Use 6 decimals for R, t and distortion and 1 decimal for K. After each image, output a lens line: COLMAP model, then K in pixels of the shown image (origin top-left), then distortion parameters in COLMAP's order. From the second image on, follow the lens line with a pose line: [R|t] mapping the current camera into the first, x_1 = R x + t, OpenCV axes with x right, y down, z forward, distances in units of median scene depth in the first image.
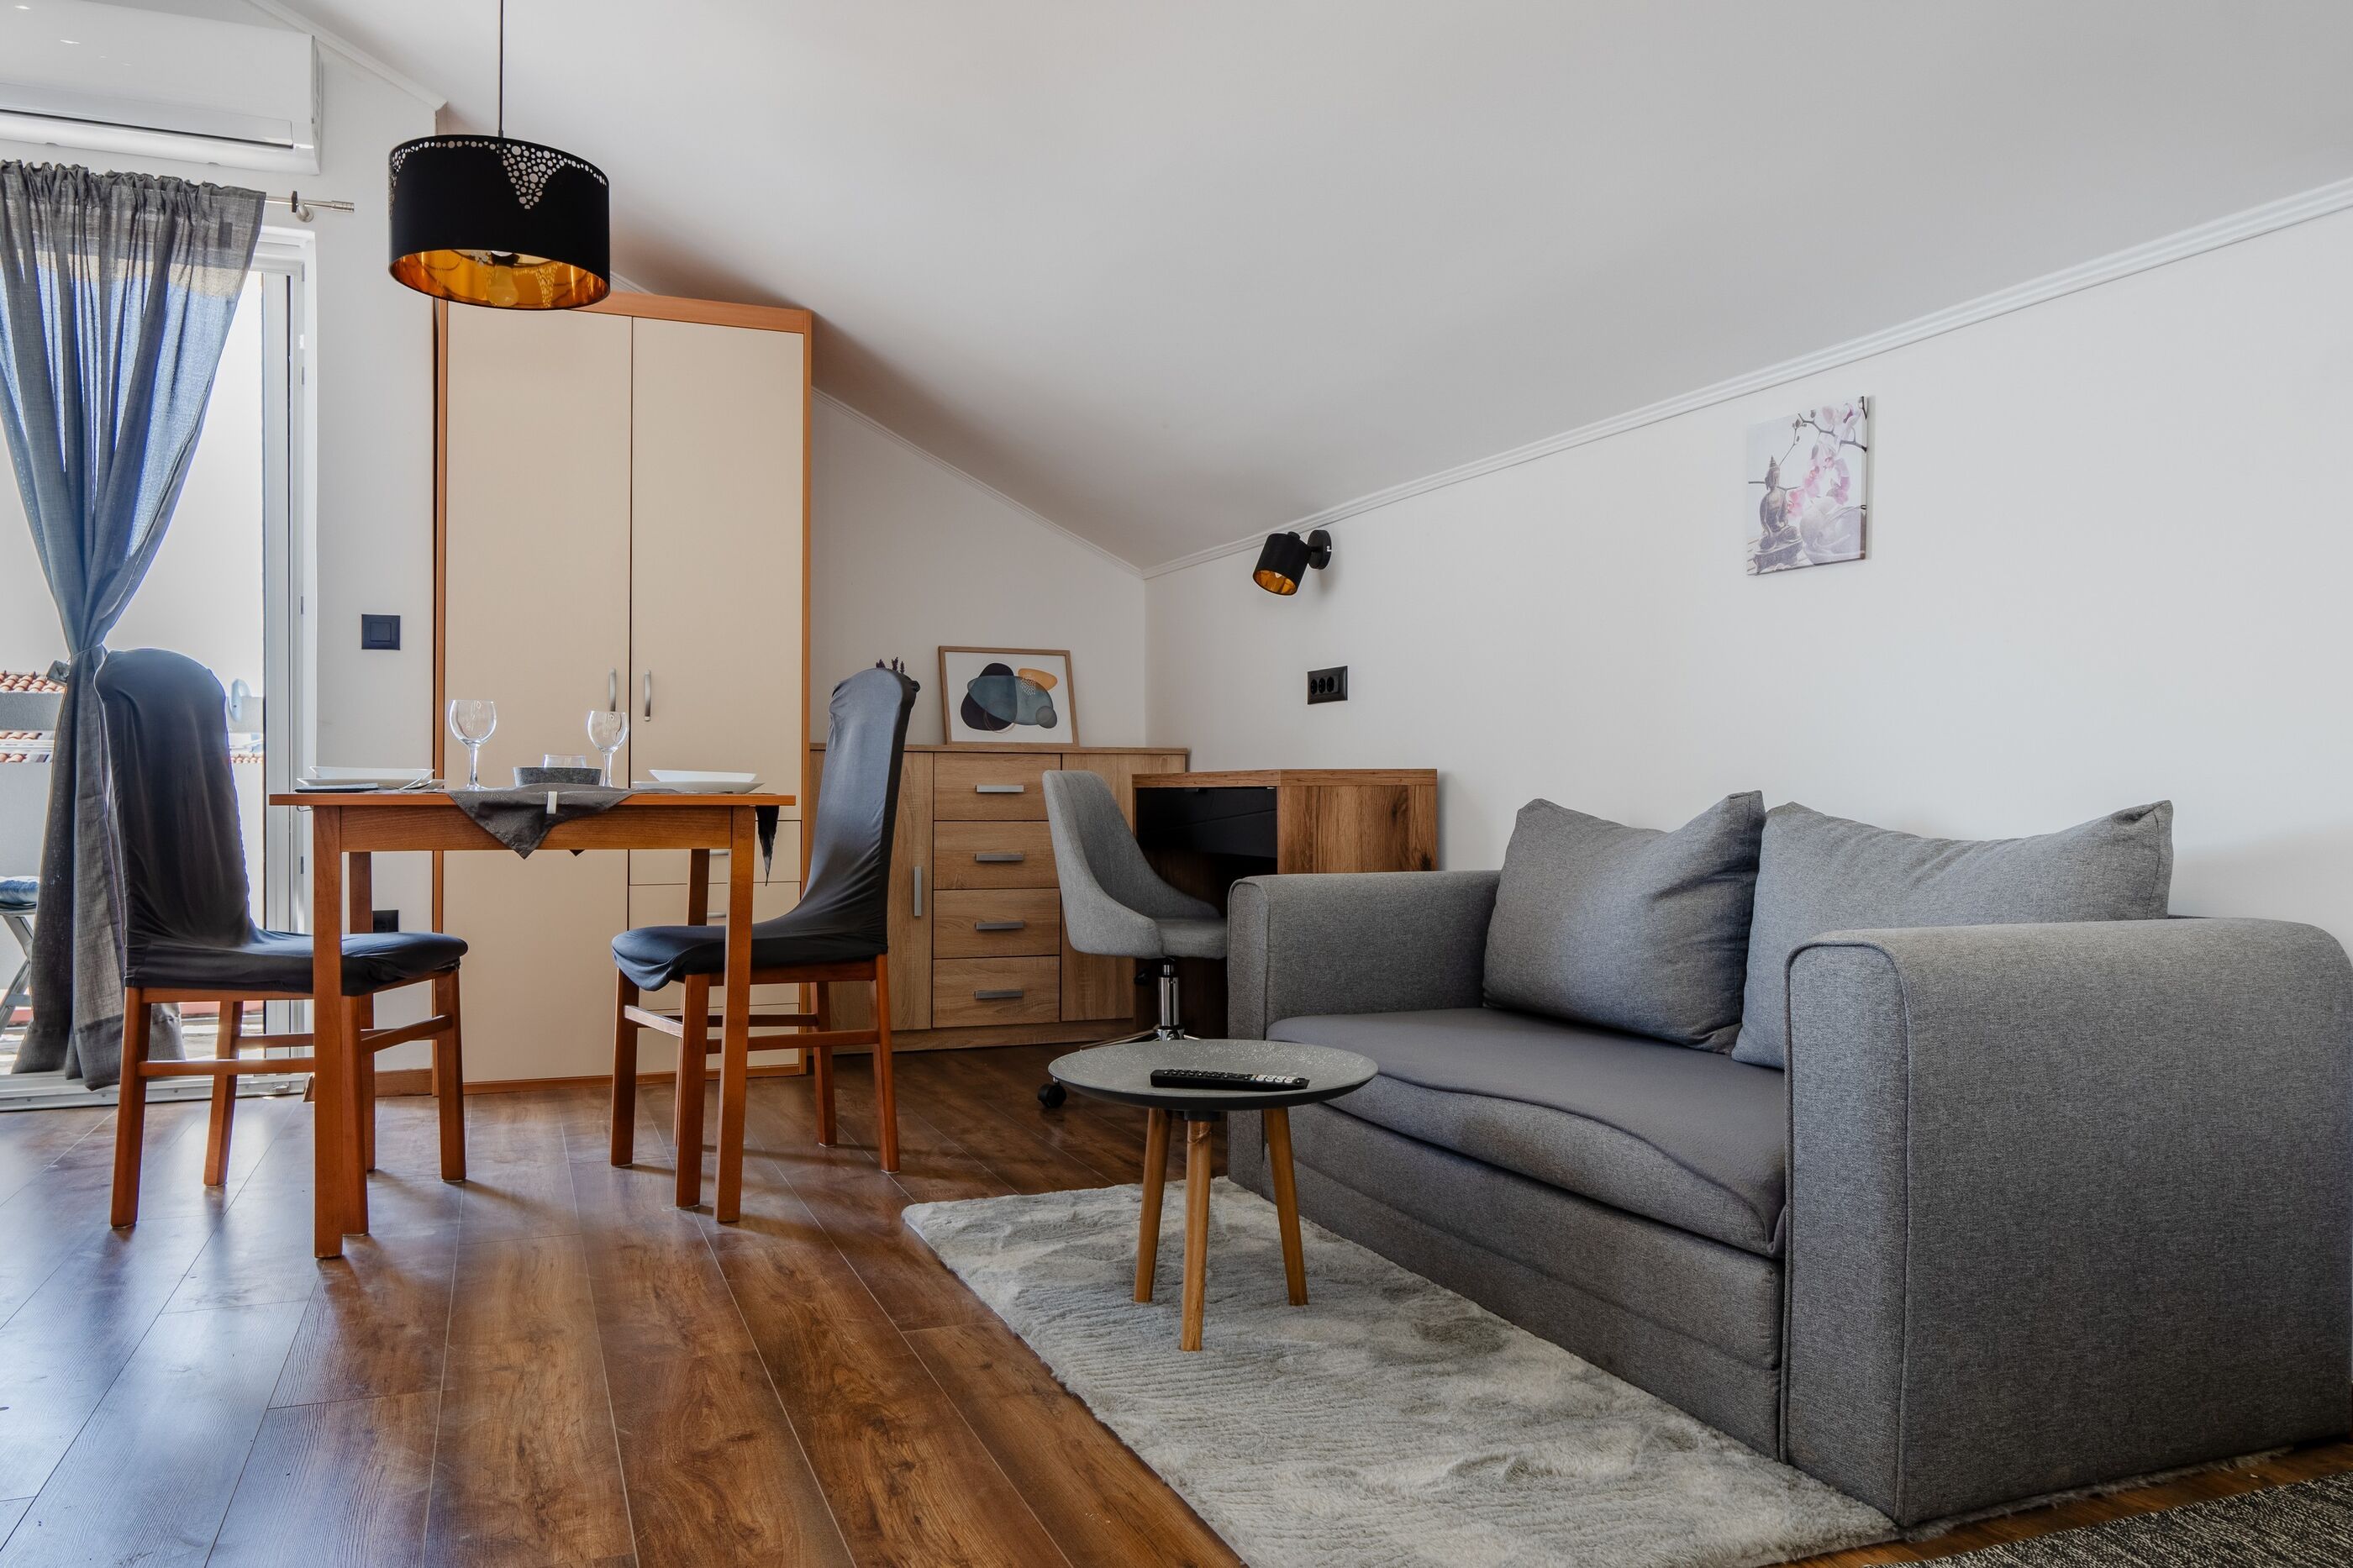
lens RADIAL K [[1675.0, 0, 1165.1], [0, 1675.0, 781.0], [0, 0, 1]] dist [0.002183, -0.006632]
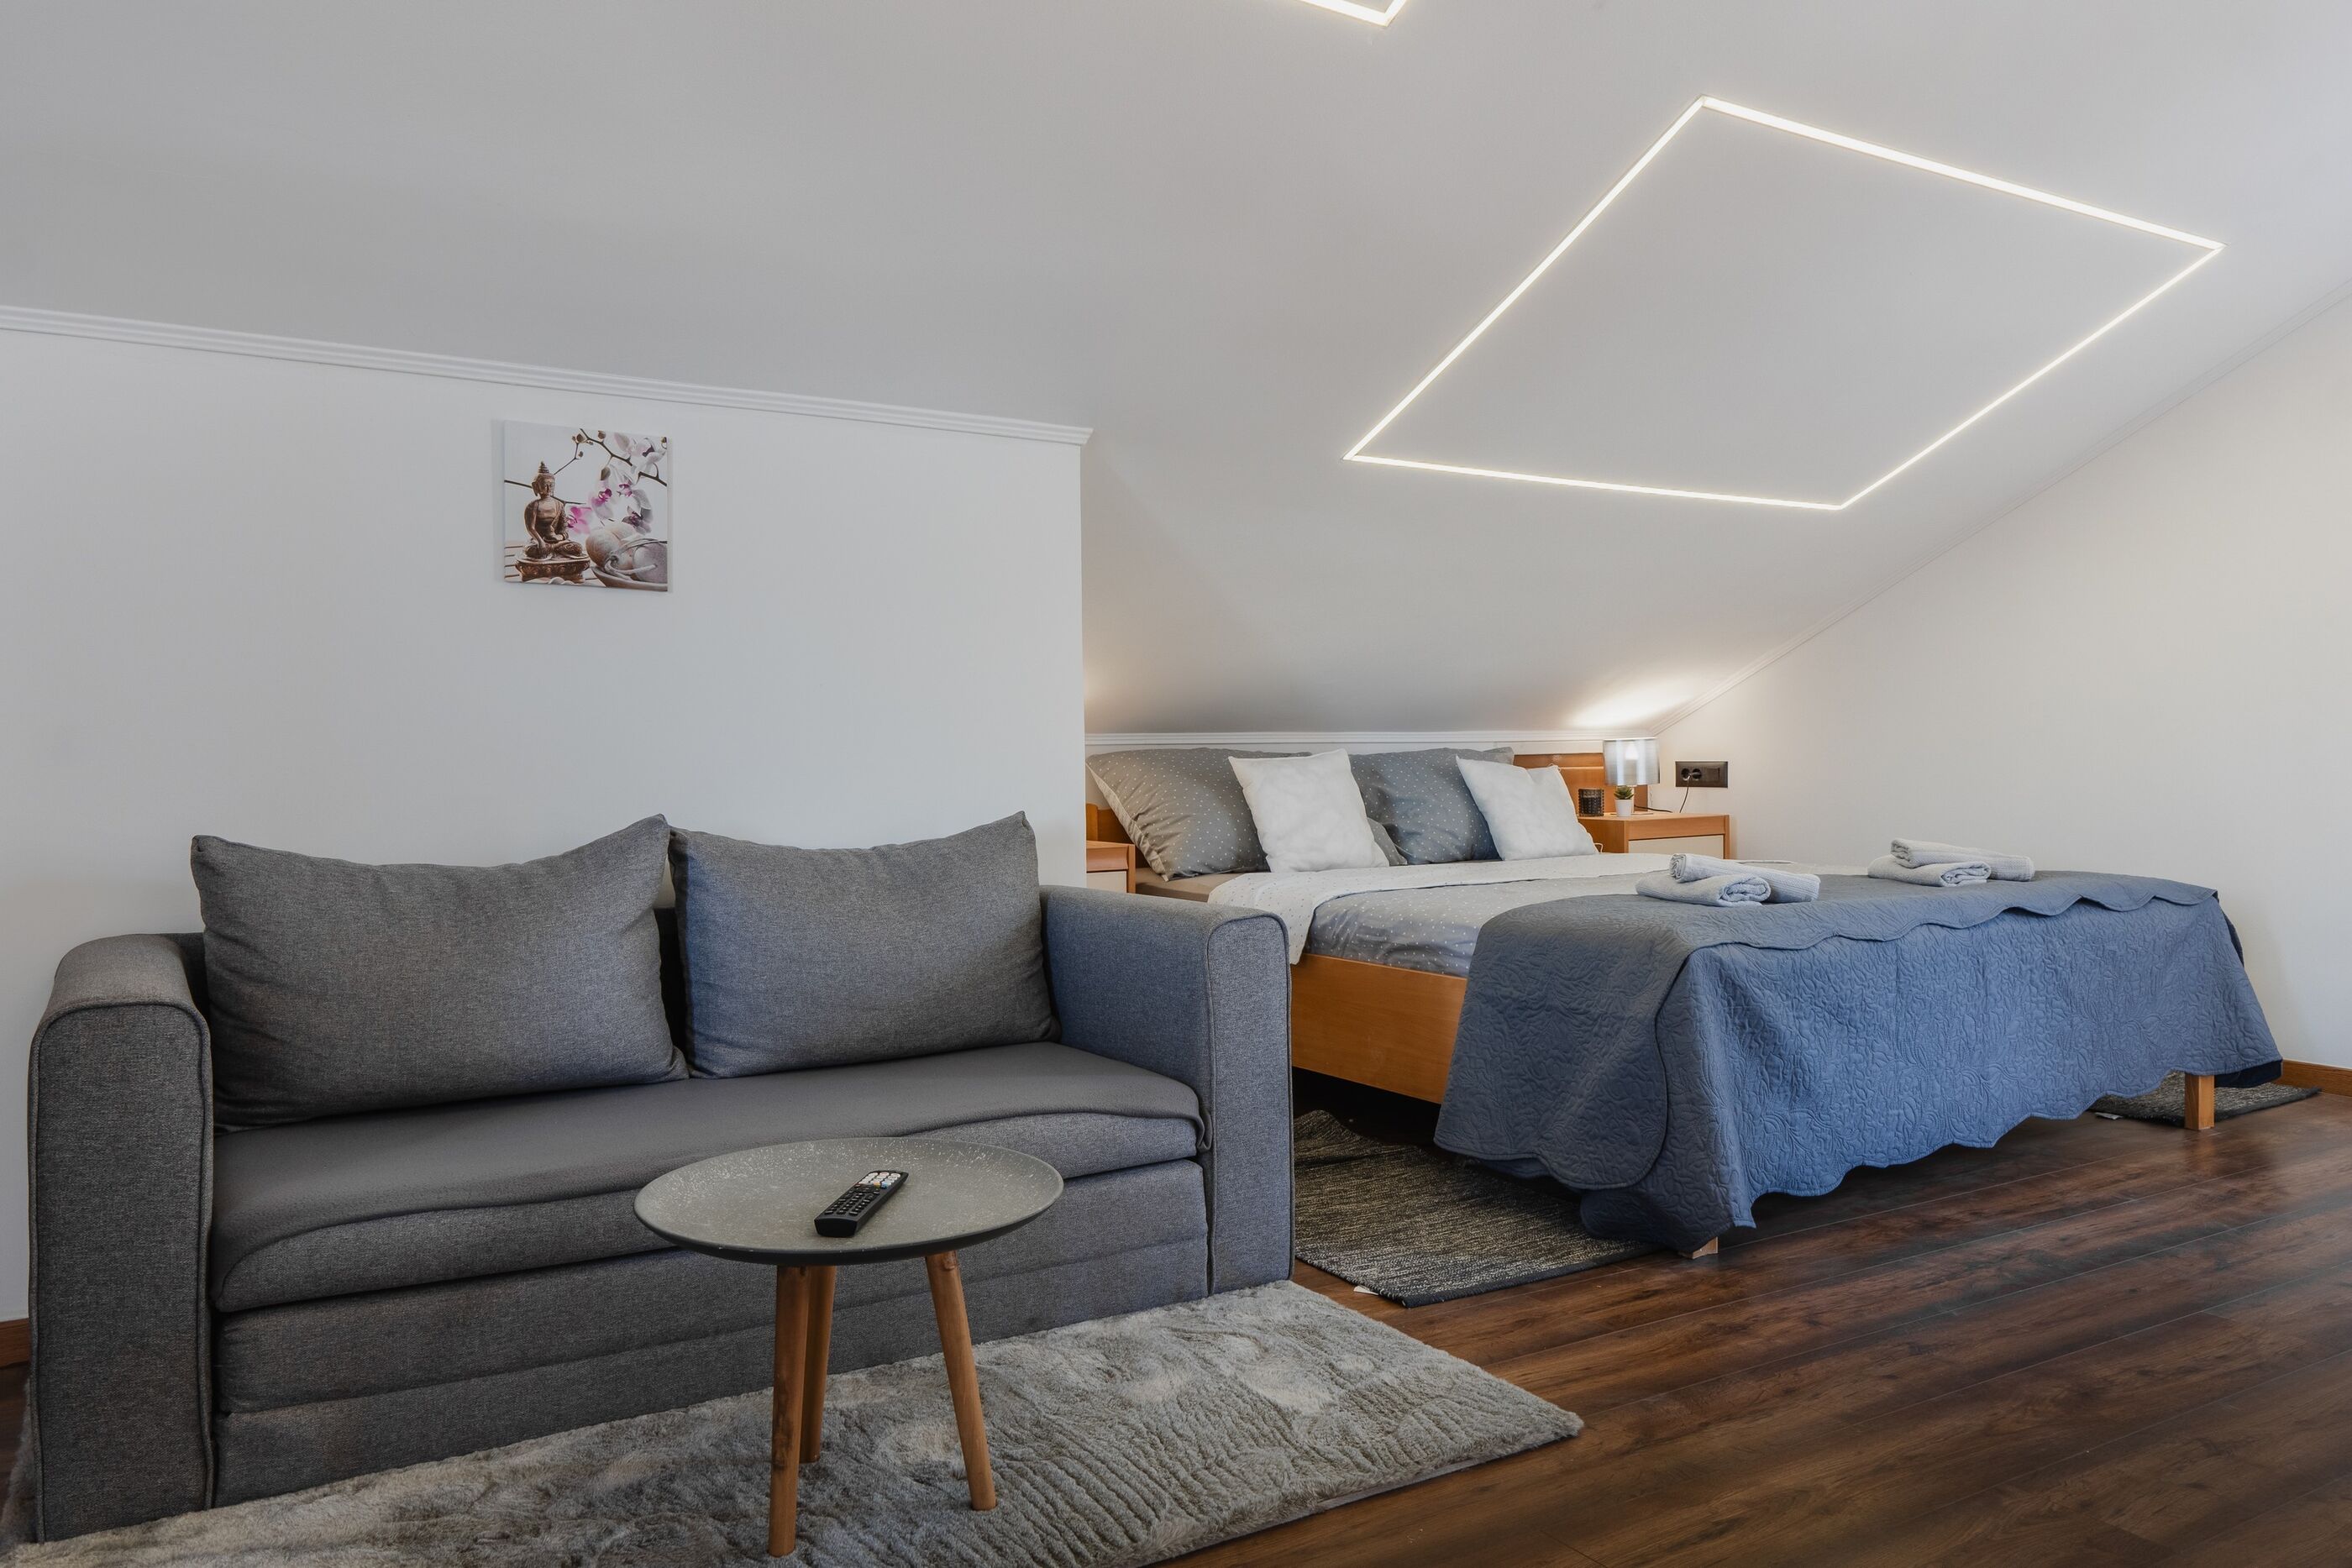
lens RADIAL K [[1645.7, 0, 1166.7], [0, 1645.7, 799.4], [0, 0, 1]] dist [0.002607, -0.007702]
pose [[-0.158073, -0.027589, 0.987042, -0.630261], [-0.000142, 0.999610, 0.027917, -0.029268], [-0.987427, 0.004273, -0.158015, 0.813044]]
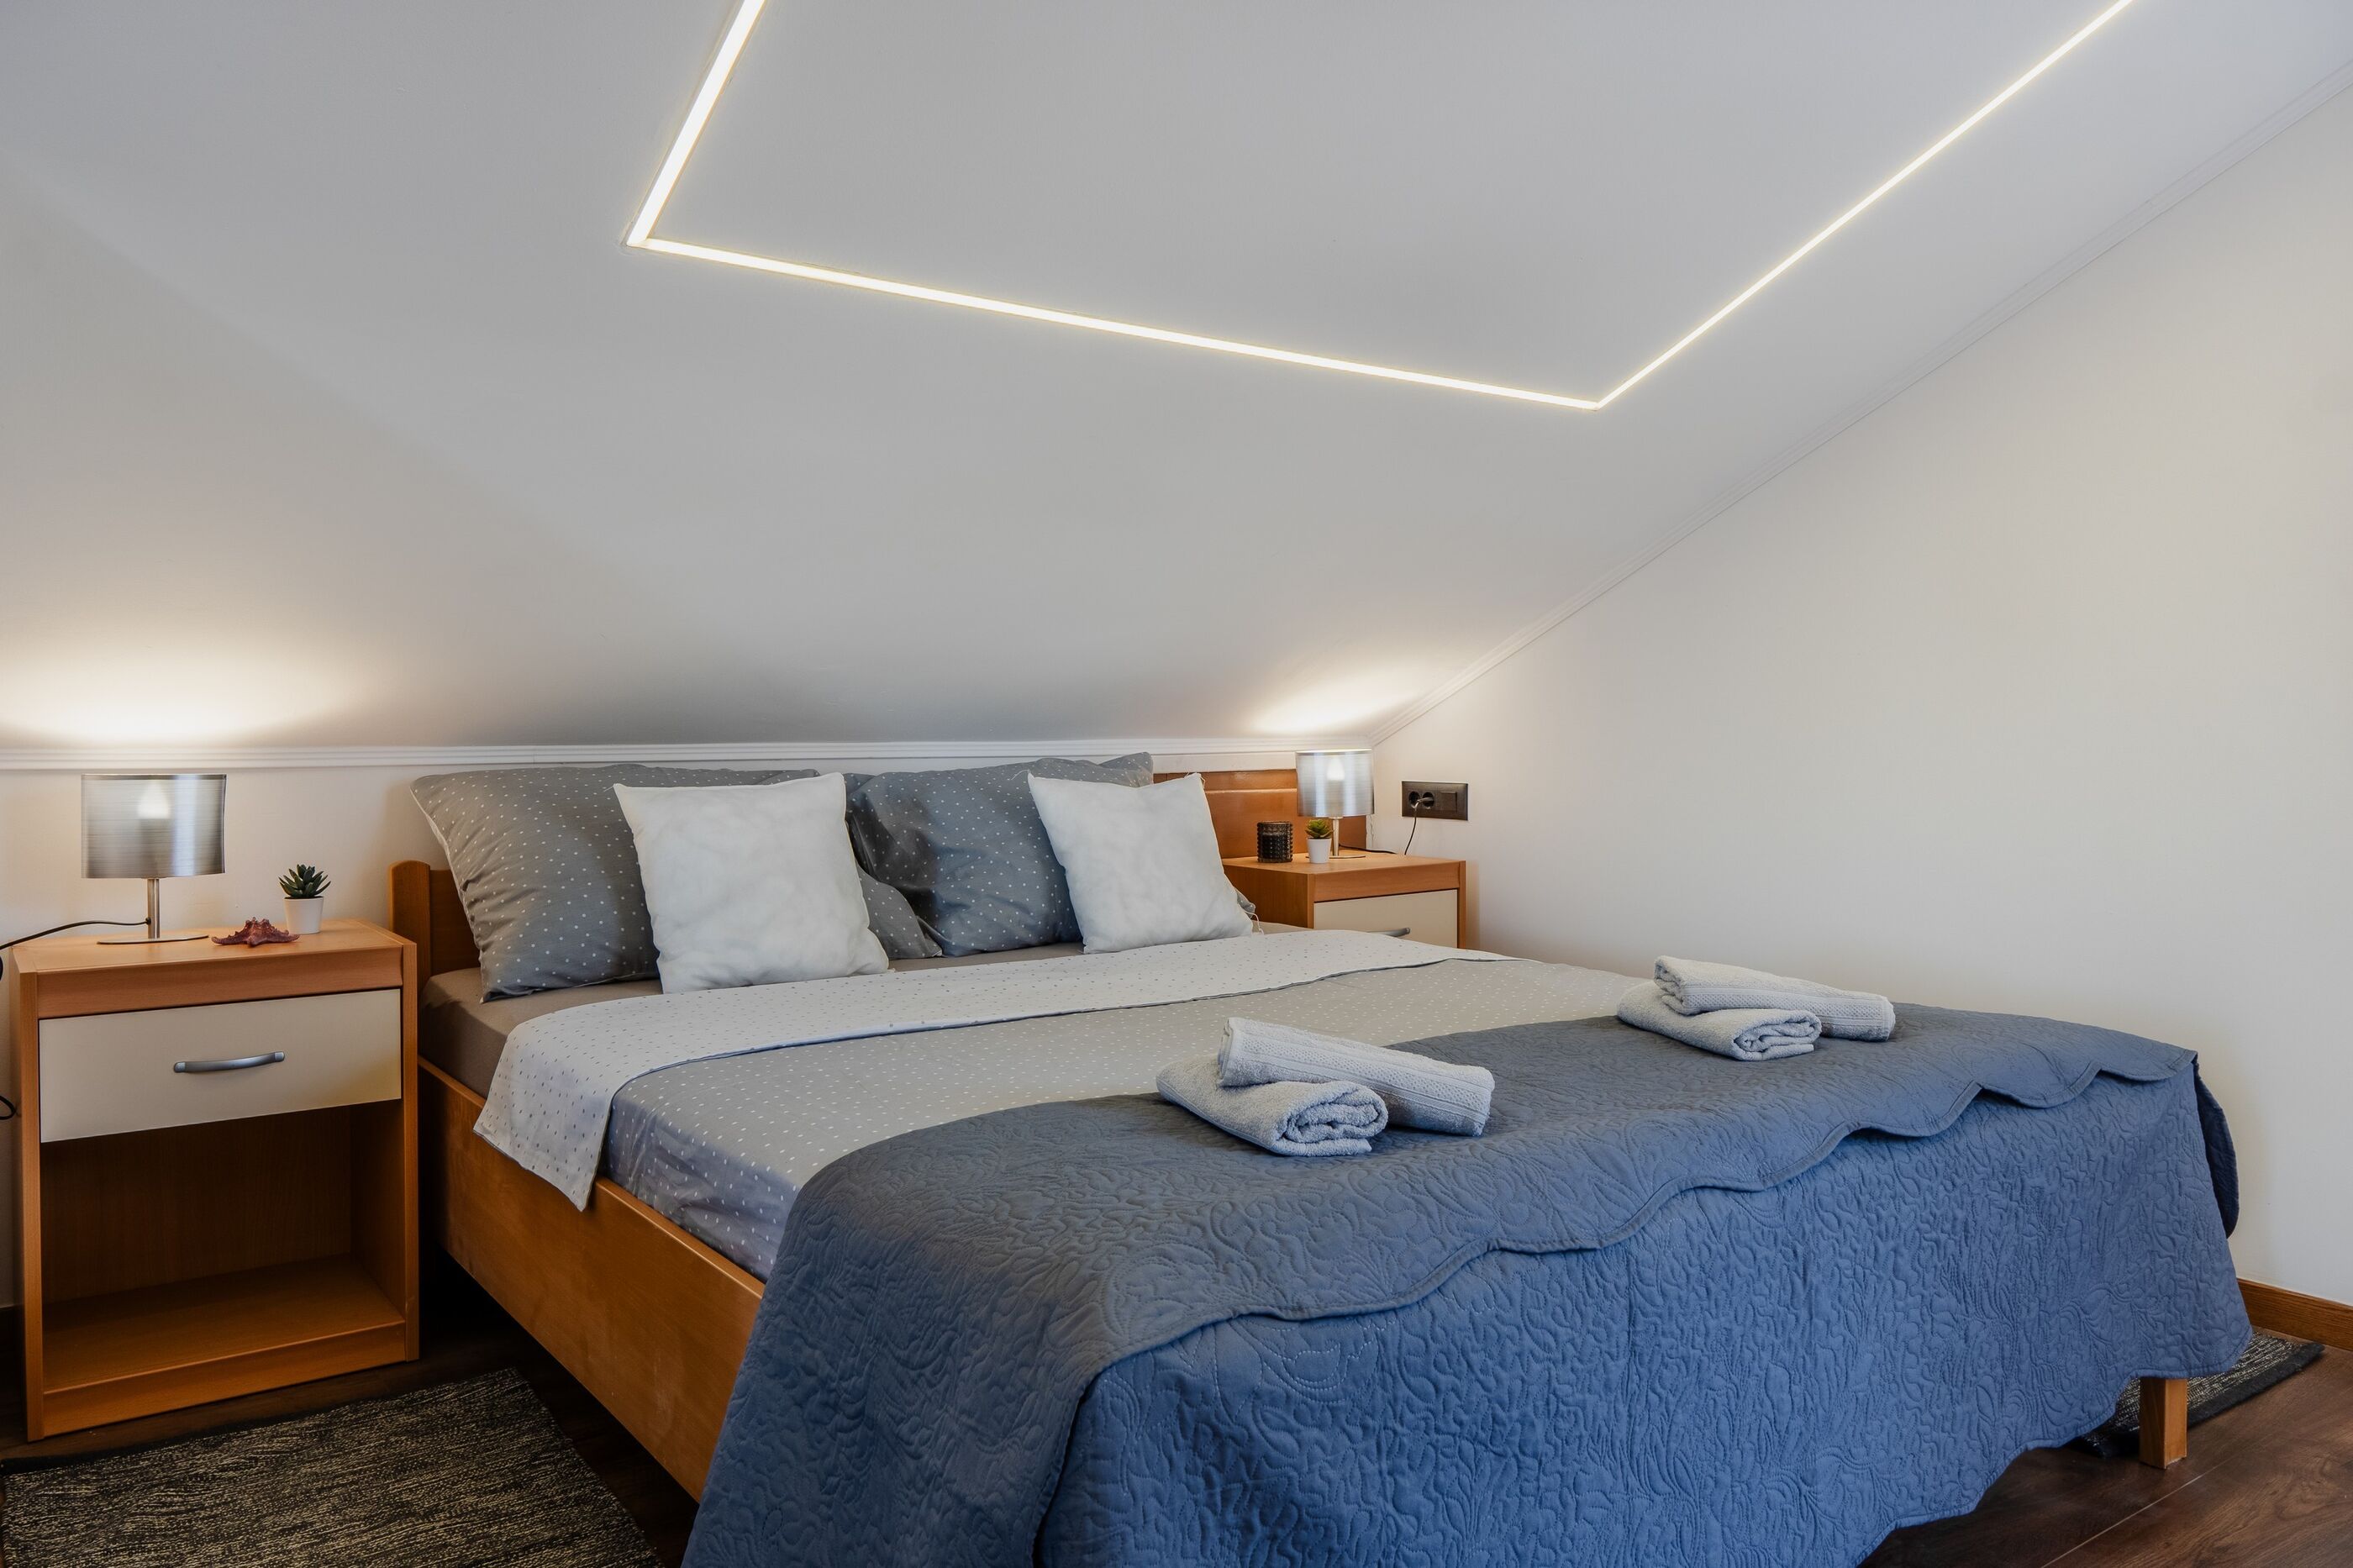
lens RADIAL K [[1646.5, 0, 1167.2], [0, 1646.5, 799.4], [0, 0, 1]] dist [0.002607, -0.007702]
pose [[-0.242556, -0.044222, 0.969129, -0.097436], [-0.009993, 0.999021, 0.043085, -0.064487], [-0.970086, 0.000766, -0.242760, 0.433079]]
